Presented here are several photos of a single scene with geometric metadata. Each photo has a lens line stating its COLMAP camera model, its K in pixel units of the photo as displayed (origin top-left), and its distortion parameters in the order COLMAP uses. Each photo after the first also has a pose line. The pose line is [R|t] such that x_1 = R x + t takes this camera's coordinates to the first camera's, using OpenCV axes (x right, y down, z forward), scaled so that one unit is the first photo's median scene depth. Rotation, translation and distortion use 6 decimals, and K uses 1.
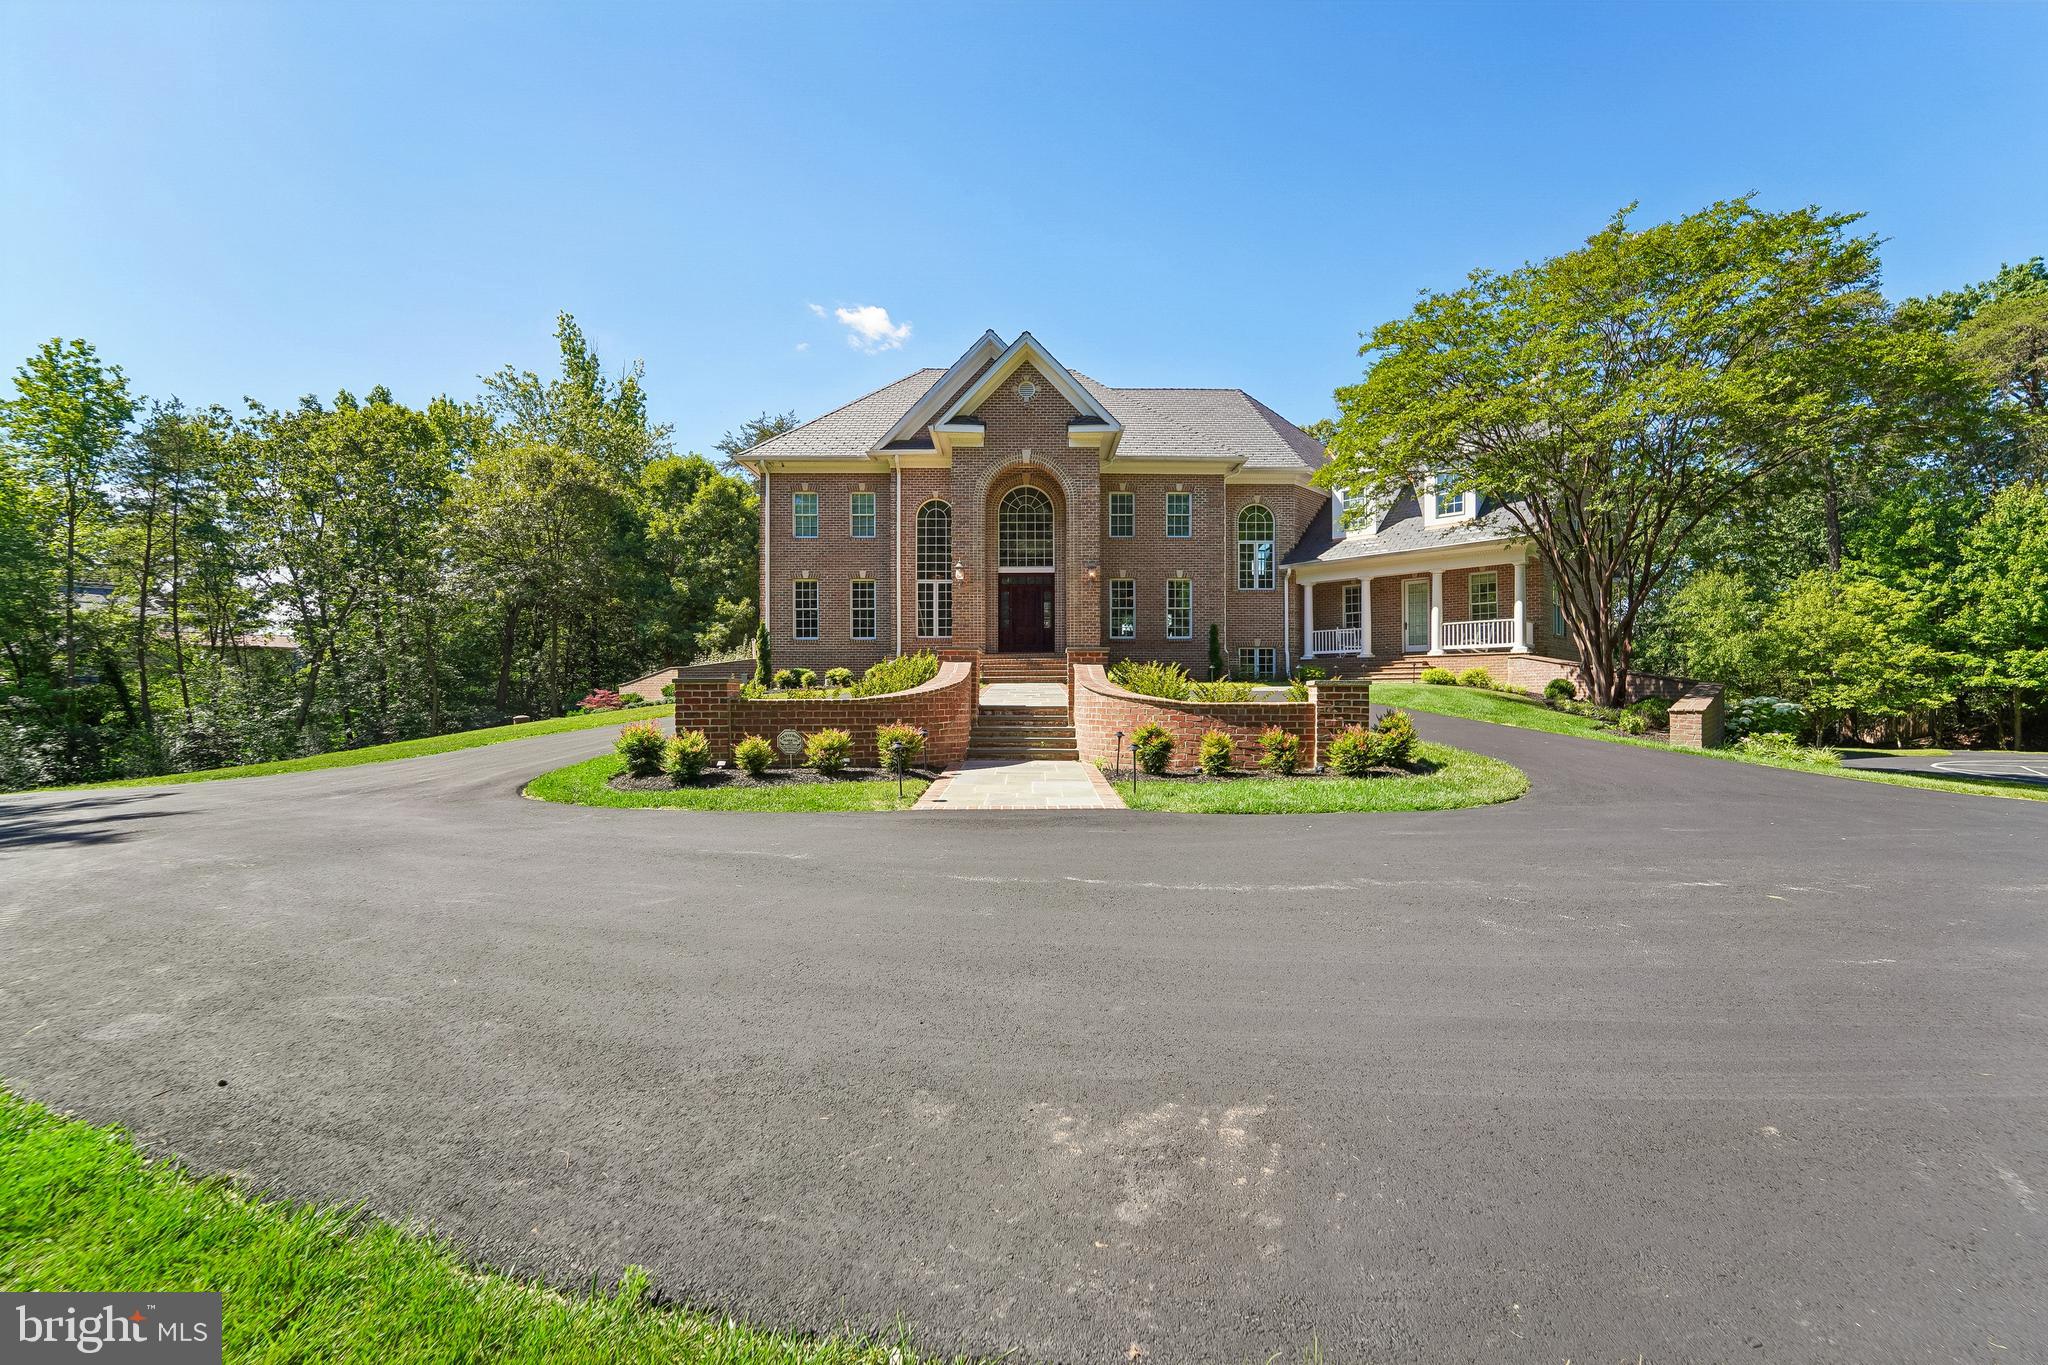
lens RADIAL K [[846.6, 0, 1040.1], [0, 846.6, 690.4], [0, 0, 1]] dist [-0.021719, 0.000913]
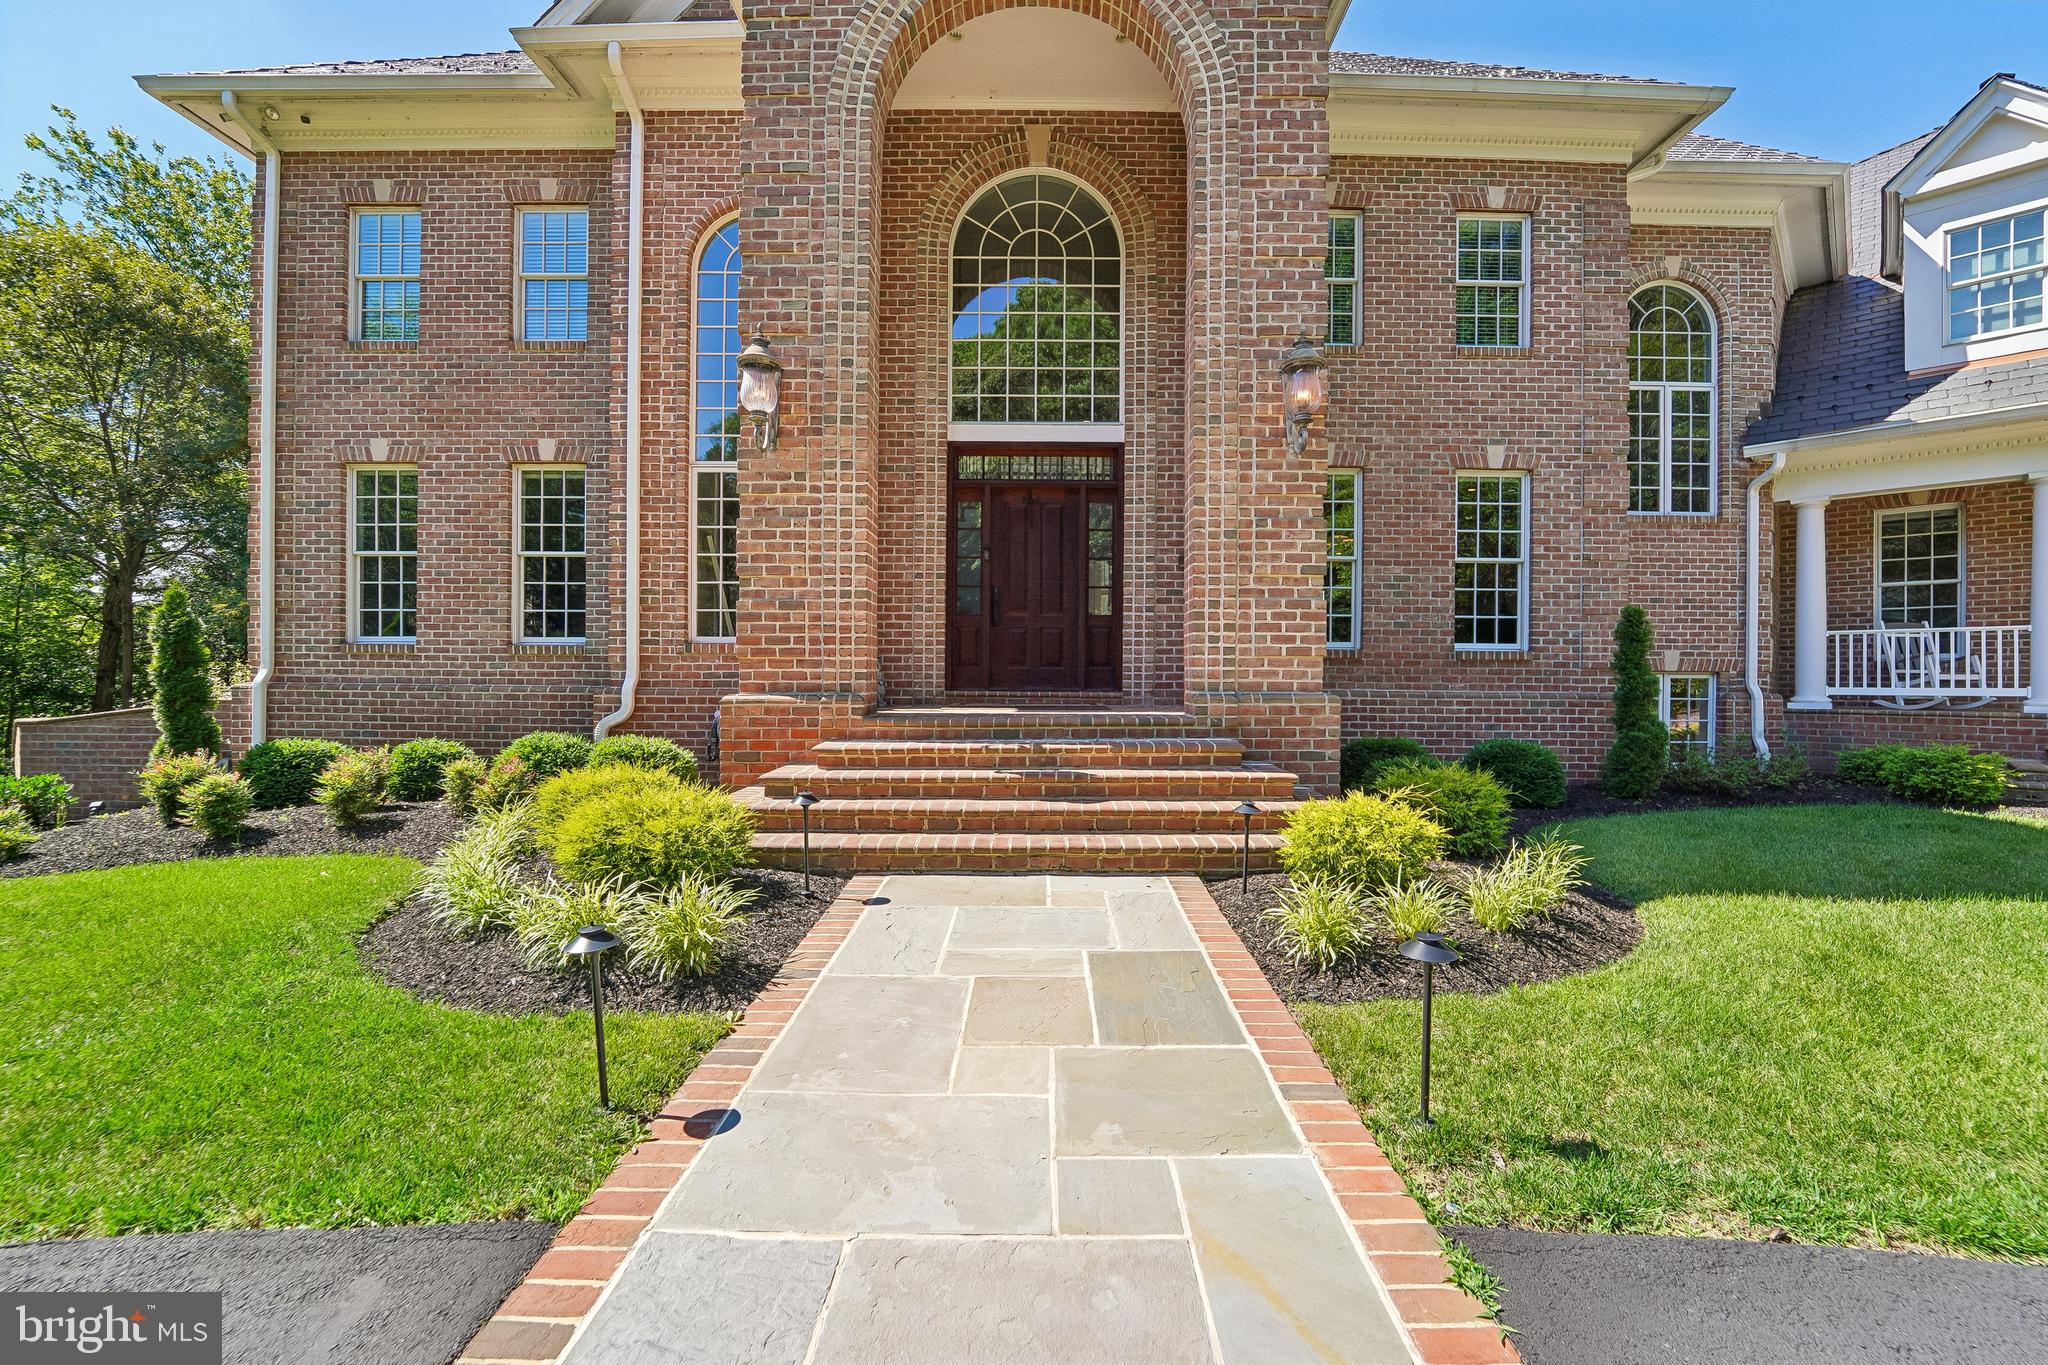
lens RADIAL K [[846.6, 0, 1035.3], [0, 846.6, 685.4], [0, 0, 1]] dist [-0.021719, 0.000913]
pose [[0.999771, 0.011168, -0.018276, -0.009239], [-0.010999, 0.999896, 0.009339, -0.049053], [0.018378, -0.009136, 0.999789, 0.667915]]
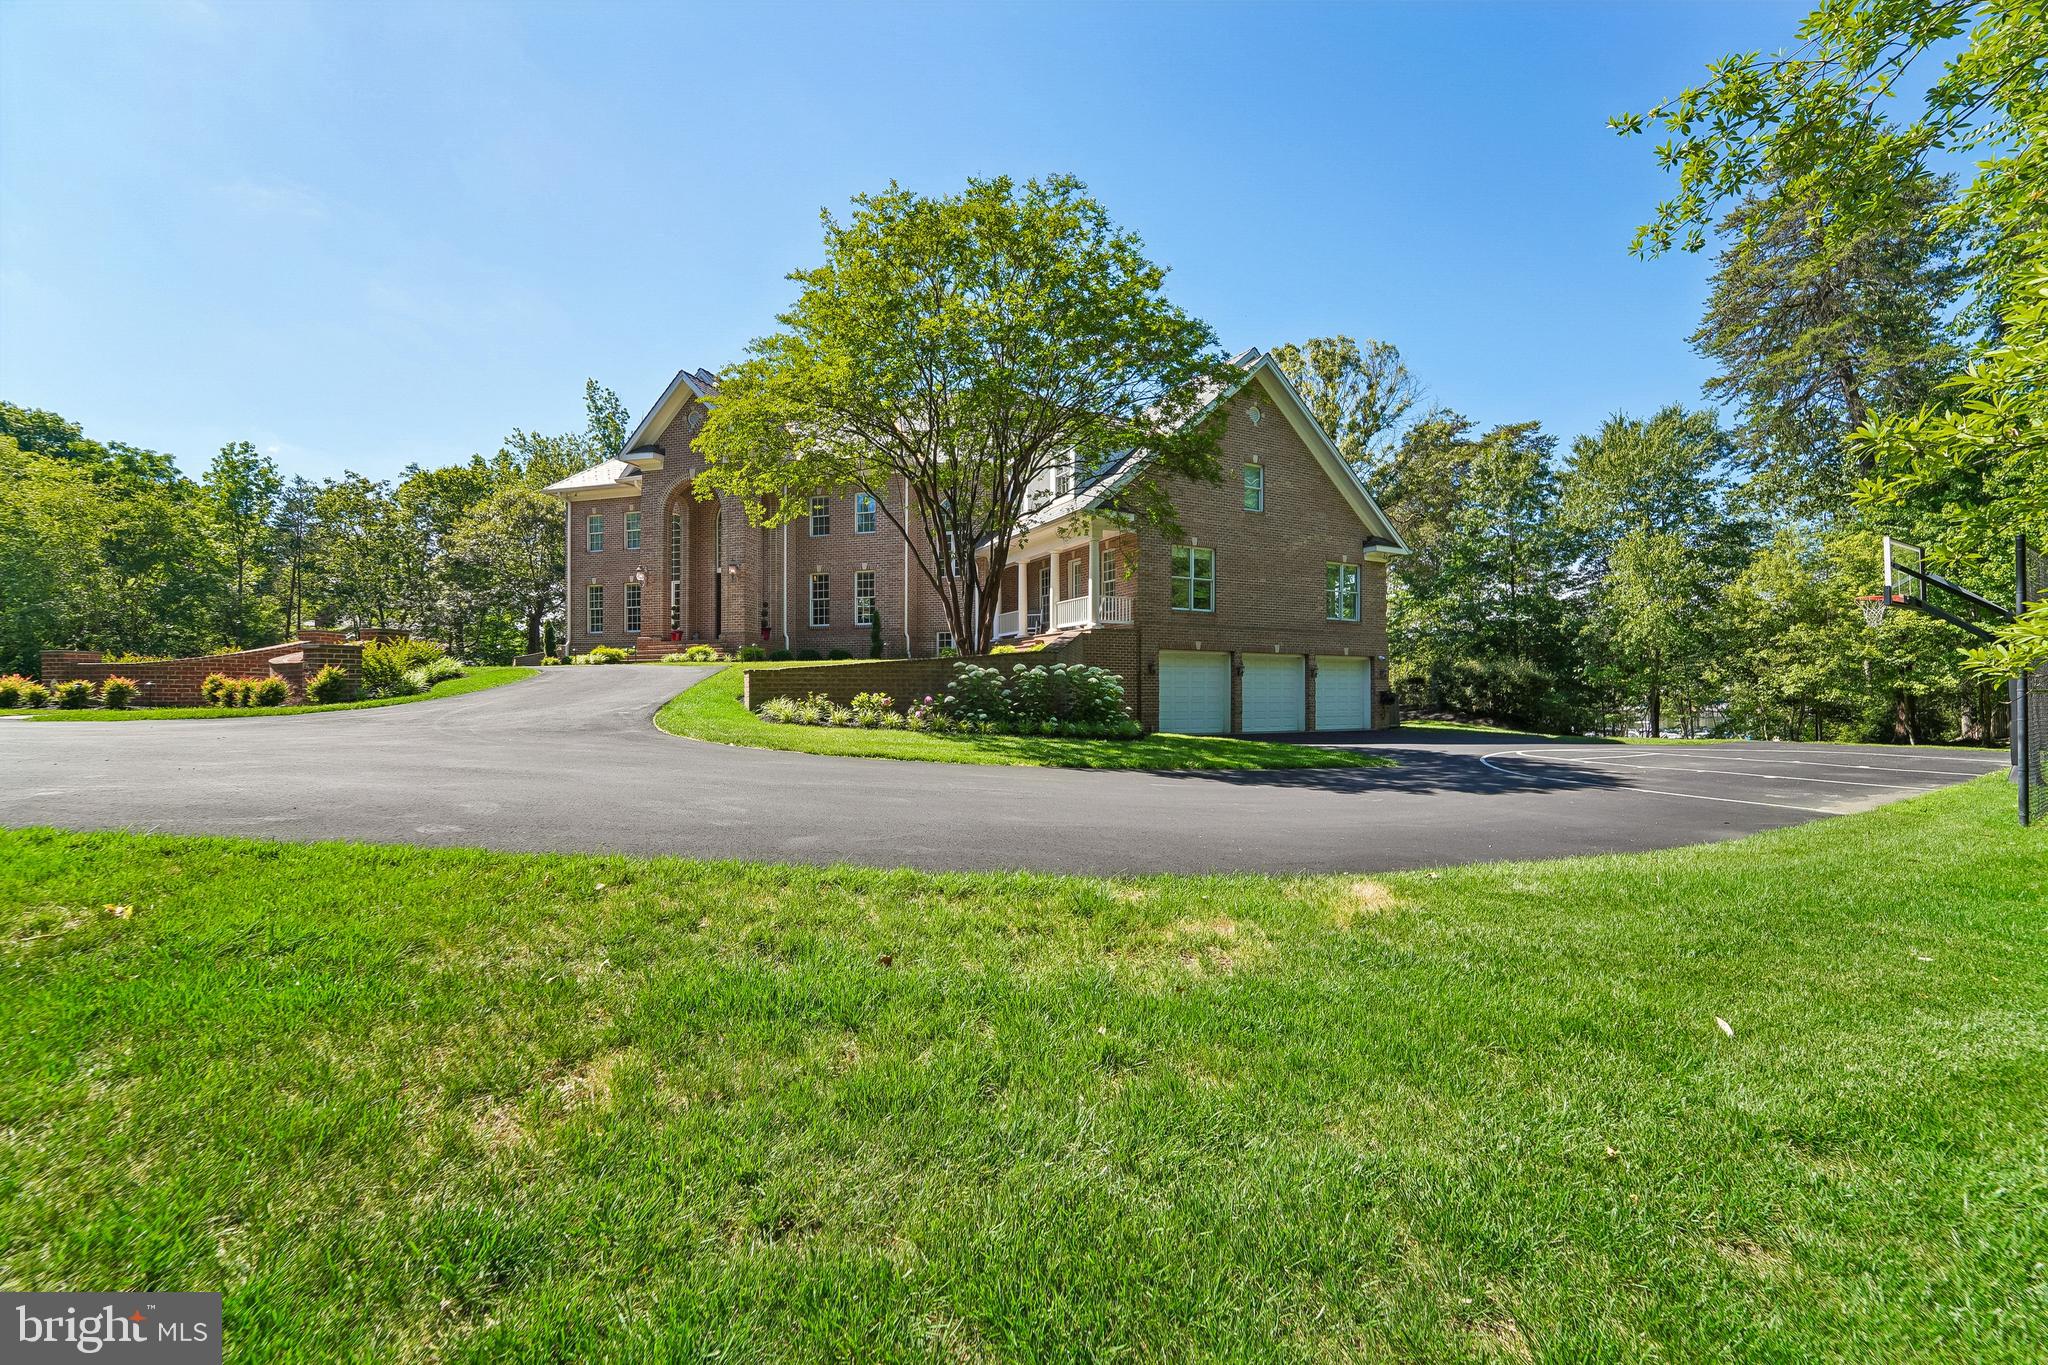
lens RADIAL K [[846.6, 0, 1040.6], [0, 846.6, 679.8], [0, 0, 1]] dist [-0.021719, 0.000913]
pose [[0.952297, -0.005394, -0.305126, 0.721794], [0.001707, 0.999922, -0.012352, 0.024485], [0.305169, 0.011242, 0.952232, 0.022297]]
